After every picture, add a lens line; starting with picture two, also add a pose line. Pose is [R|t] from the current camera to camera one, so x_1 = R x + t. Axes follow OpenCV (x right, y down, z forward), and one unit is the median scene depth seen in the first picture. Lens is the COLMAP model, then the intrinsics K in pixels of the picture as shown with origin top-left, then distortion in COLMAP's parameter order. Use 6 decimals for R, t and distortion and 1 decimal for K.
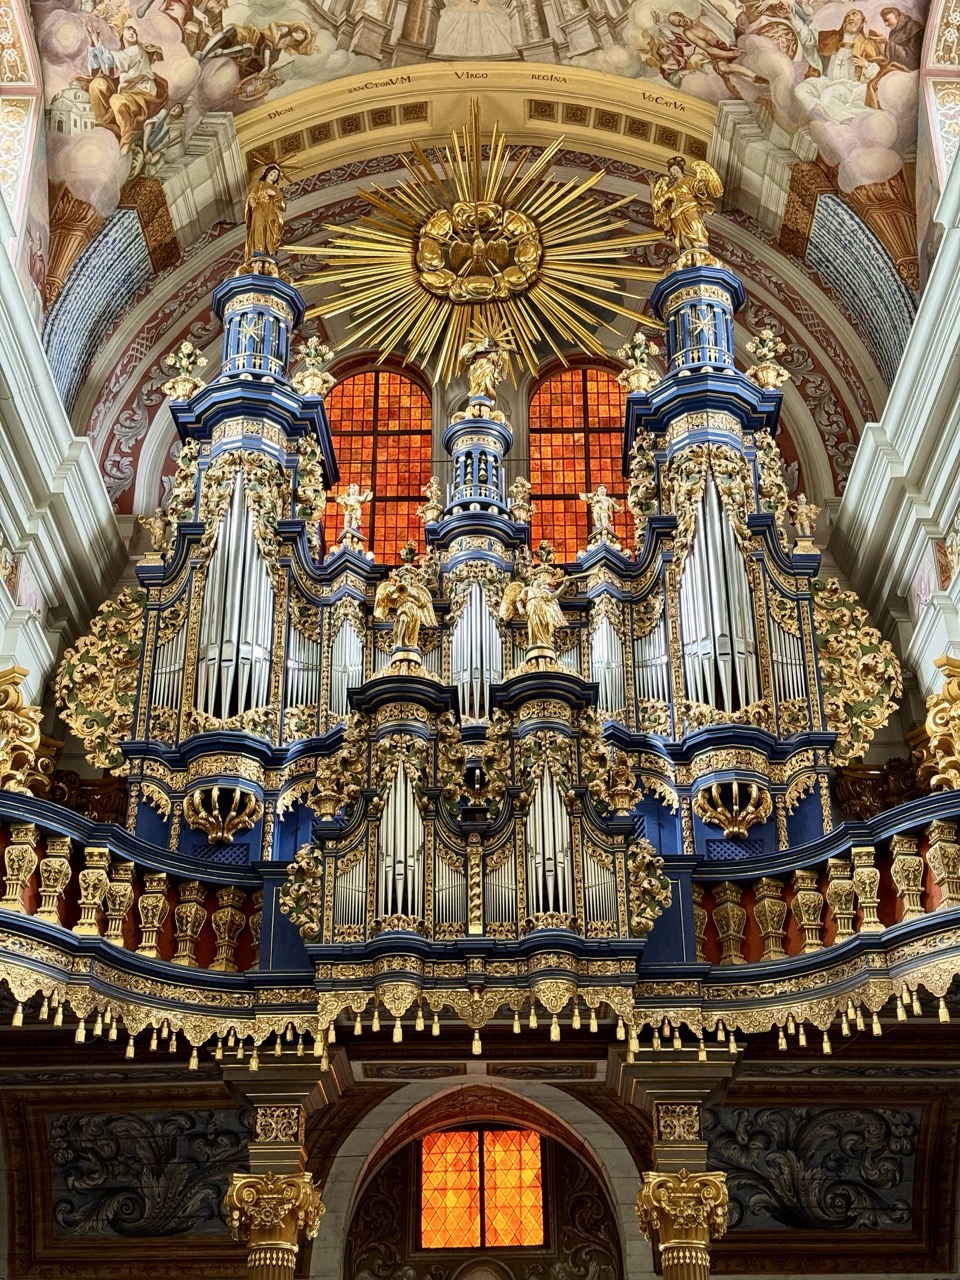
lens RADIAL K [[1761.2, 0, 481.6], [0, 1761.2, 649.3], [0, 0, 1]] dist [0.116049, 0.000000]
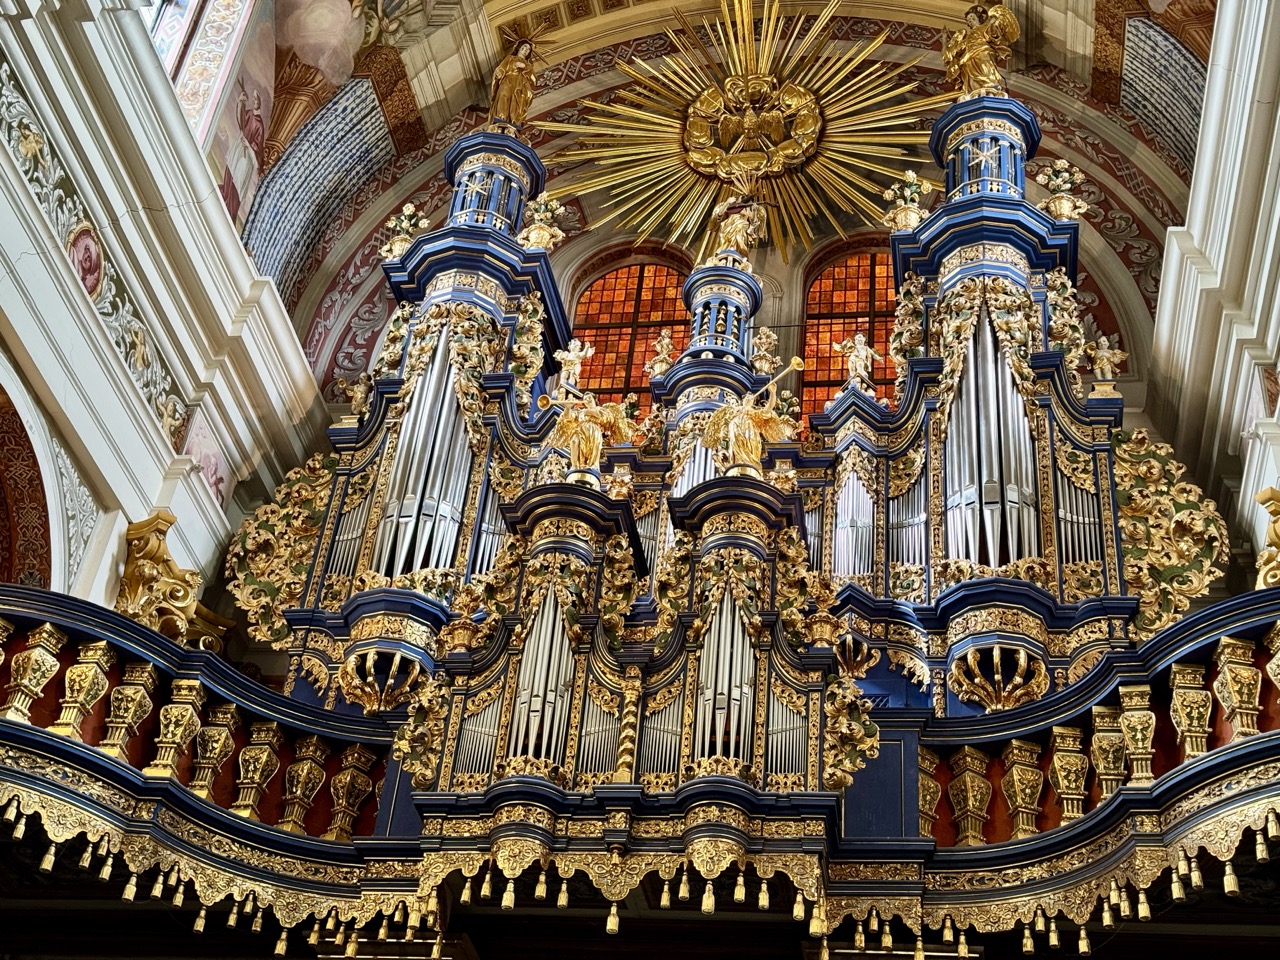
lens RADIAL K [[1761.2, 0, 635.7], [0, 1761.2, 486.4], [0, 0, 1]] dist [0.116049, 0.000000]
pose [[0.985220, -0.010399, -0.170980, 0.111127], [-0.018520, 0.985838, -0.166676, 0.129511], [0.170292, 0.167379, 0.971074, 0.171017]]
